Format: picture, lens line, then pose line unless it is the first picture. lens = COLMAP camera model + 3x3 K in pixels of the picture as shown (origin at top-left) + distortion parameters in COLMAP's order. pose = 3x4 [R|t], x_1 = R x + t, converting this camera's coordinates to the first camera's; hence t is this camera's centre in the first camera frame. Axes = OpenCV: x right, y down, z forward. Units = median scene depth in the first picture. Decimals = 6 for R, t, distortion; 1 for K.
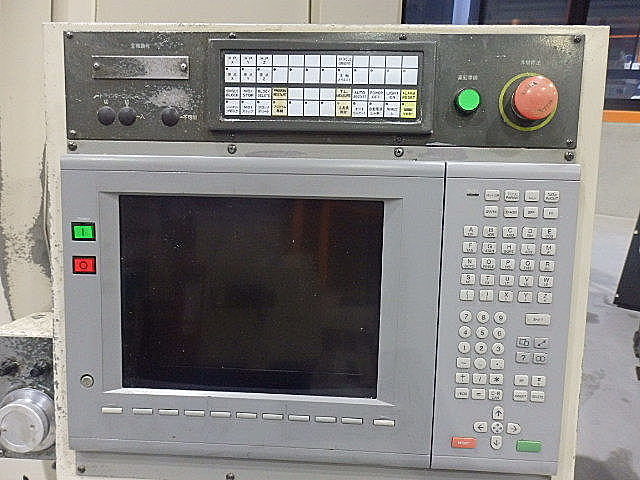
lens RADIAL K [[461.6, 0, 321.7], [0, 461.6, 240.6], [0, 0, 1]] dist [-0.004871, 0.004860]
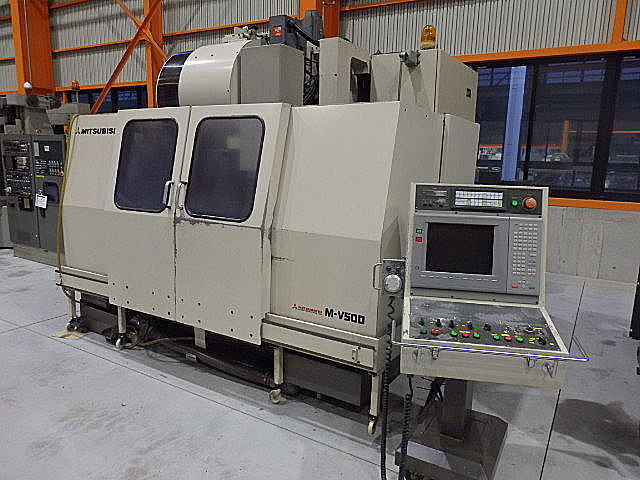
lens RADIAL K [[461.6, 0, 317.7], [0, 461.6, 240.5], [0, 0, 1]] dist [-0.004871, 0.004860]
pose [[0.992380, 0.036938, -0.117551, -0.953535], [-0.056383, 0.984400, -0.166664, 0.829287], [0.109561, 0.172022, 0.978981, -3.236651]]
